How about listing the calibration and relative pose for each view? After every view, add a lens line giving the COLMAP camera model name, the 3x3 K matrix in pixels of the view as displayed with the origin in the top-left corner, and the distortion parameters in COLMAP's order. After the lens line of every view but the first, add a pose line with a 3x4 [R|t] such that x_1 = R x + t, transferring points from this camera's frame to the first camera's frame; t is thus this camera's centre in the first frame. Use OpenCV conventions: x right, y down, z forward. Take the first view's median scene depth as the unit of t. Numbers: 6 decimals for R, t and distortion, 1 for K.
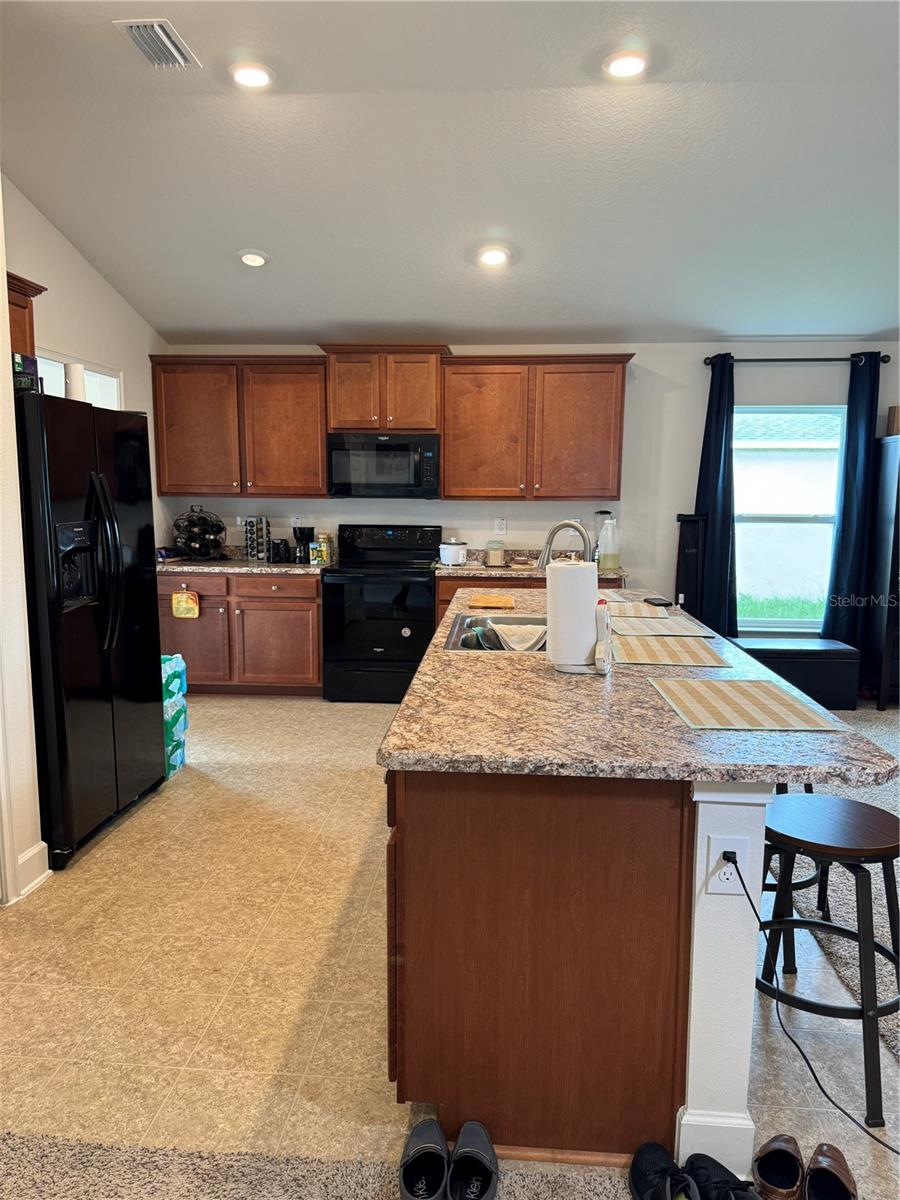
lens RADIAL K [[837.1, 0, 449.3], [0, 837.1, 603.9], [0, 0, 1]] dist [0.047184, -0.003845]
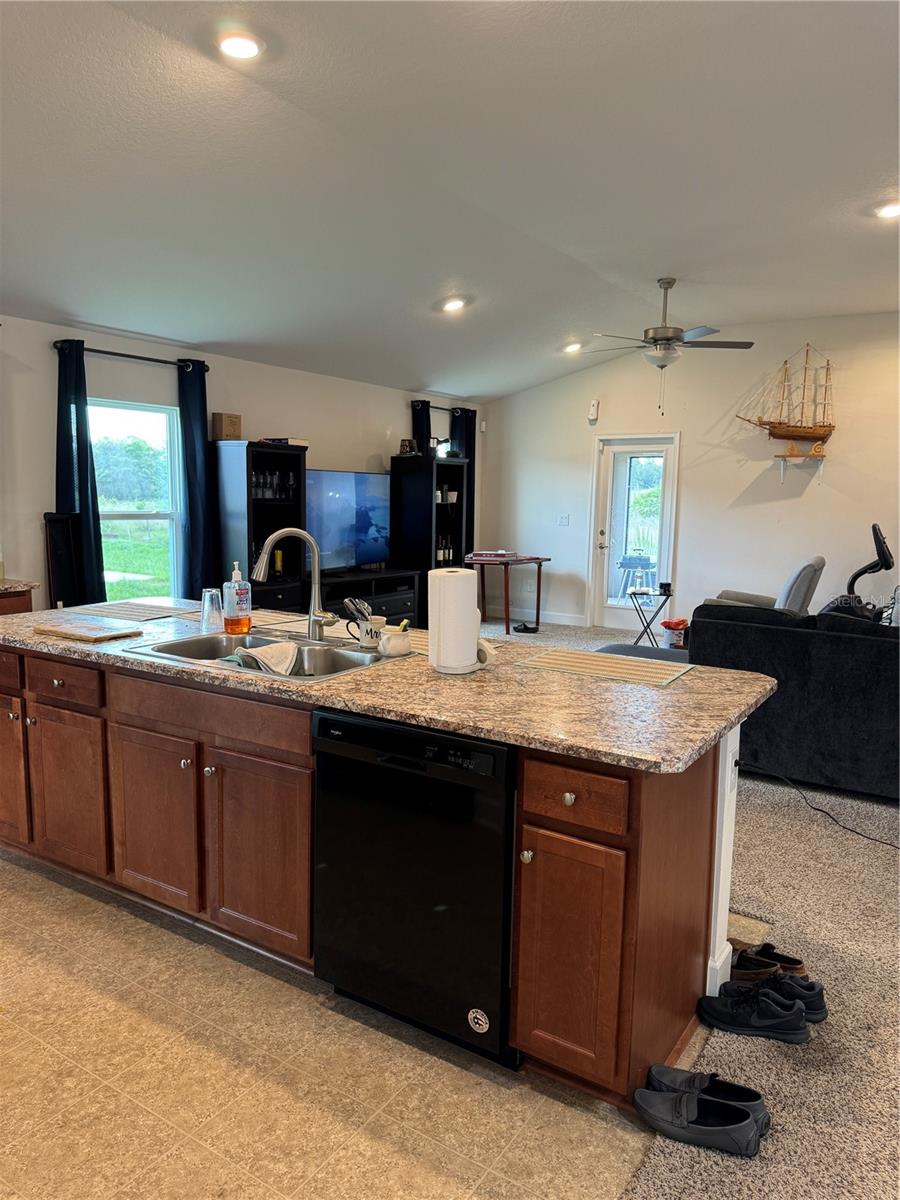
lens RADIAL K [[837.1, 0, 447.3], [0, 837.1, 599.3], [0, 0, 1]] dist [0.047184, -0.003845]
pose [[0.511751, -0.115962, 0.851272, -0.613775], [0.107844, 0.991682, 0.070258, -0.070851], [-0.852339, 0.055850, 0.520000, 0.376542]]
